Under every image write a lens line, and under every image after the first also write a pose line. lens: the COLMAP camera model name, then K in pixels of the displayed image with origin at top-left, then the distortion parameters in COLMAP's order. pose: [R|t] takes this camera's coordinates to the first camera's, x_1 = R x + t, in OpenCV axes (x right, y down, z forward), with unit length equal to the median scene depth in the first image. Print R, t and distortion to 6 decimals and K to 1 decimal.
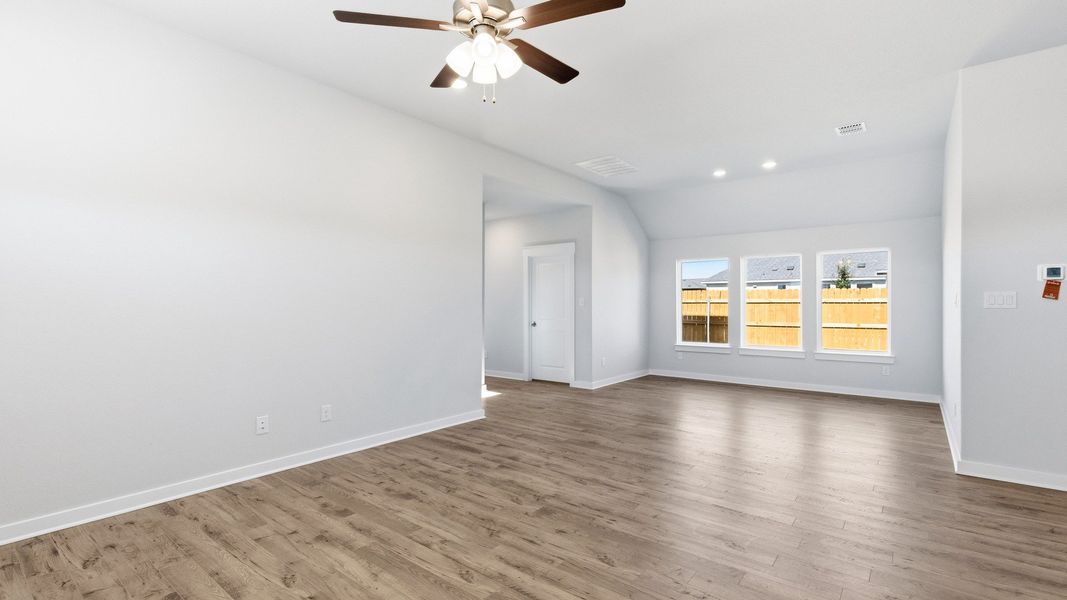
lens RADIAL K [[483.7, 0, 533.5], [0, 483.7, 300.0], [0, 0, 1]] dist [0.000697, 0.000014]
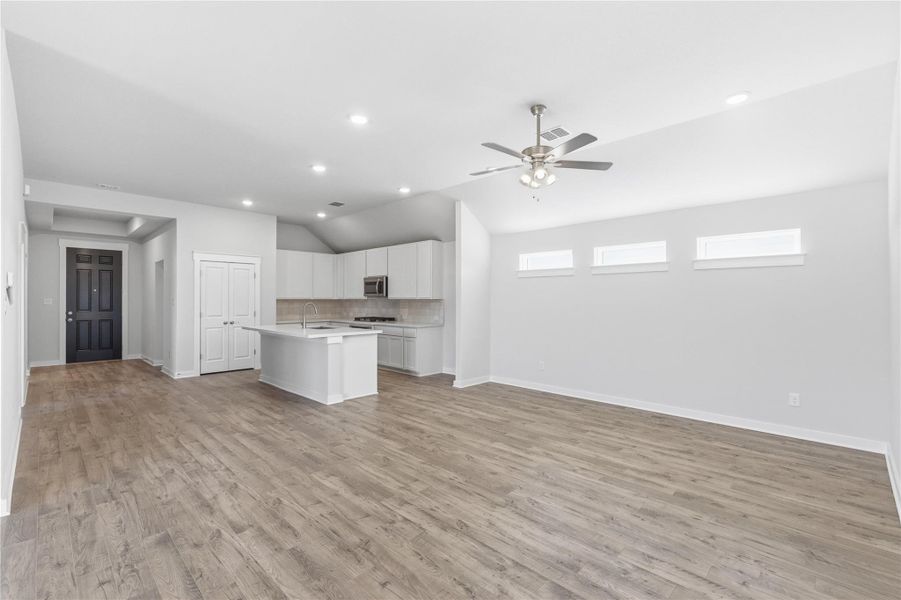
lens RADIAL K [[407.8, 0, 450.5], [0, 407.8, 300.0], [0, 0, 1]] dist [0.000220, 0.000214]
pose [[-0.994549, -0.001613, 0.104257, 0.070481], [-0.002443, 0.999966, -0.007831, -0.013398], [-0.104241, -0.008043, -0.994520, 2.628034]]
